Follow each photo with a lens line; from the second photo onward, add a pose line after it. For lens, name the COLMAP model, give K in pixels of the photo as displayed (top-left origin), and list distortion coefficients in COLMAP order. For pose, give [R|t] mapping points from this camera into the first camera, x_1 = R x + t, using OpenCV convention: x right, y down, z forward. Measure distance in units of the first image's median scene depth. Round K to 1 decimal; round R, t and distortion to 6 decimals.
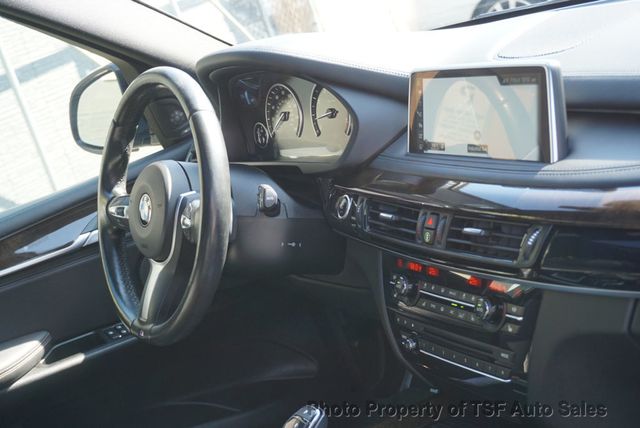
lens RADIAL K [[1060.7, 0, 320.6], [0, 1060.7, 215.5], [0, 0, 1]] dist [0.101249, 0.000000]
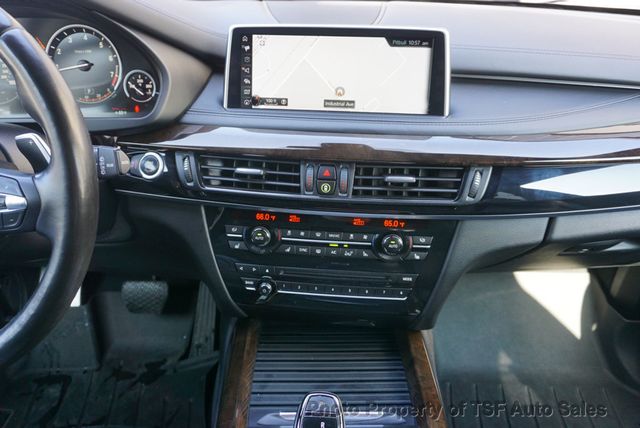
lens RADIAL K [[466.4, 0, 315.5], [0, 466.4, 211.4], [0, 0, 1]] dist [-0.031457, 0.013081]
pose [[0.552217, -0.151298, 0.819857, -0.279303], [0.050147, 0.987642, 0.148485, -0.024915], [-0.832191, -0.040883, 0.552980, 0.736326]]
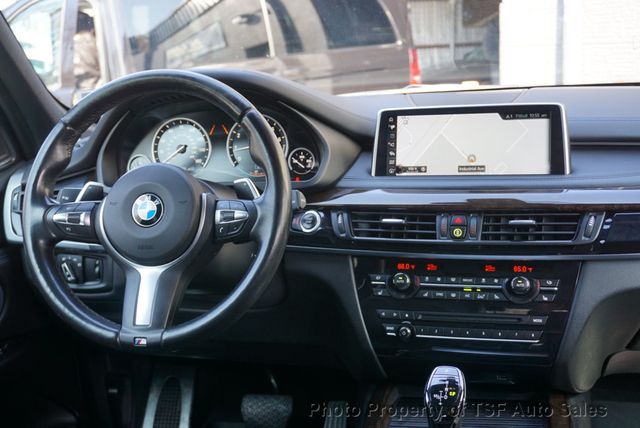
lens RADIAL K [[847.3, 0, 316.1], [0, 847.3, 217.9], [0, 0, 1]] dist [0.049830, 0.000000]
pose [[0.717510, 0.083923, 0.691474, -0.683096], [0.034580, 0.987199, -0.155698, 0.147285], [-0.695689, 0.135626, 0.705424, 0.408764]]
